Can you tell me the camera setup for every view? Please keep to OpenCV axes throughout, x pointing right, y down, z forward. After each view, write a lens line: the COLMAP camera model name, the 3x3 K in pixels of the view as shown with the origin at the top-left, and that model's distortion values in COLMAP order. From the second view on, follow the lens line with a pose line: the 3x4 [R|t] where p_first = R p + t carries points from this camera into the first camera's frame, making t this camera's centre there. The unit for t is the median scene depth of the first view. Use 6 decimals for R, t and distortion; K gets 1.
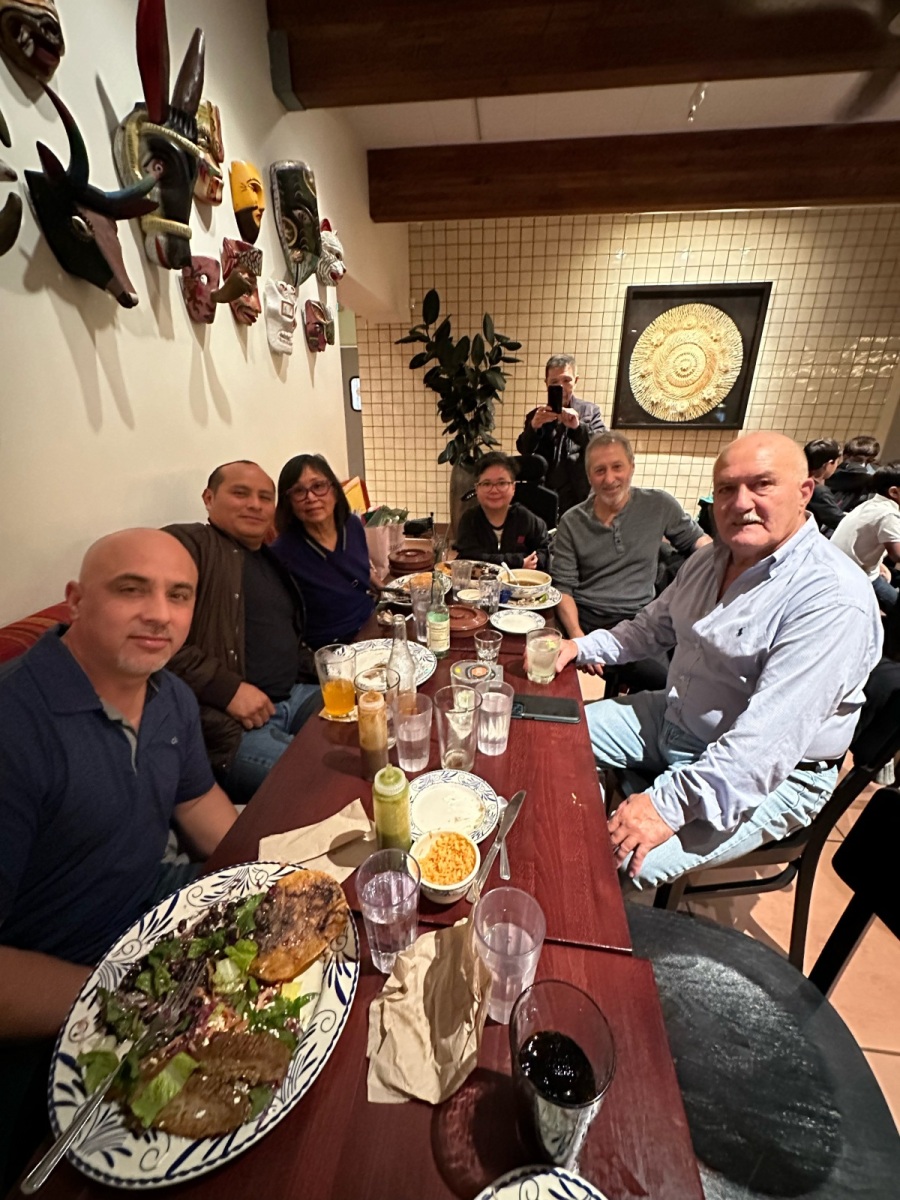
lens RADIAL K [[484.0, 0, 450.0], [0, 484.0, 600.0], [0, 0, 1]] dist [-0.003110, -0.000179]
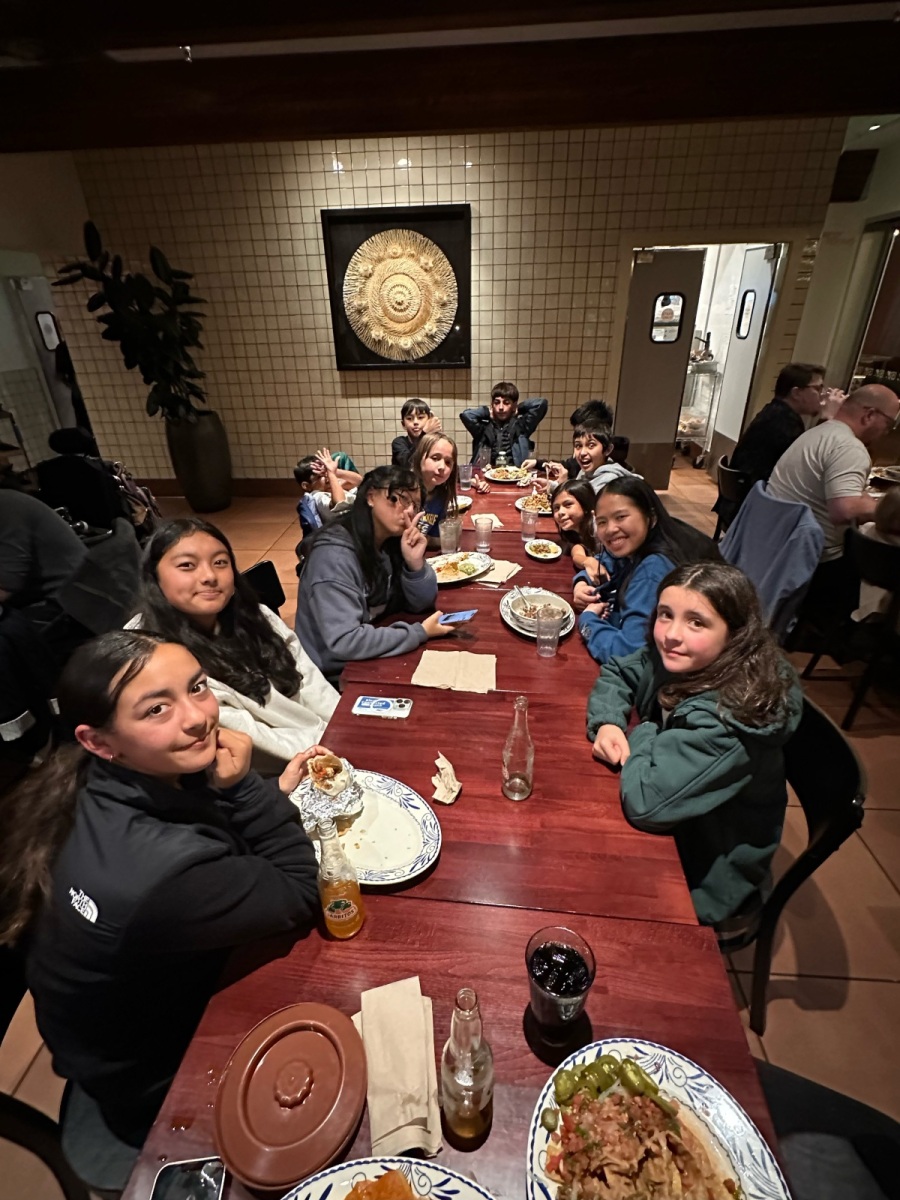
lens RADIAL K [[550.2, 0, 450.0], [0, 550.2, 600.0], [0, 0, 1]] dist [-0.001323, -0.000153]
pose [[0.997856, -0.048008, 0.044474, 0.517450], [0.043028, 0.993342, 0.106862, -0.021433], [-0.049308, -0.104720, 0.993279, -0.111968]]
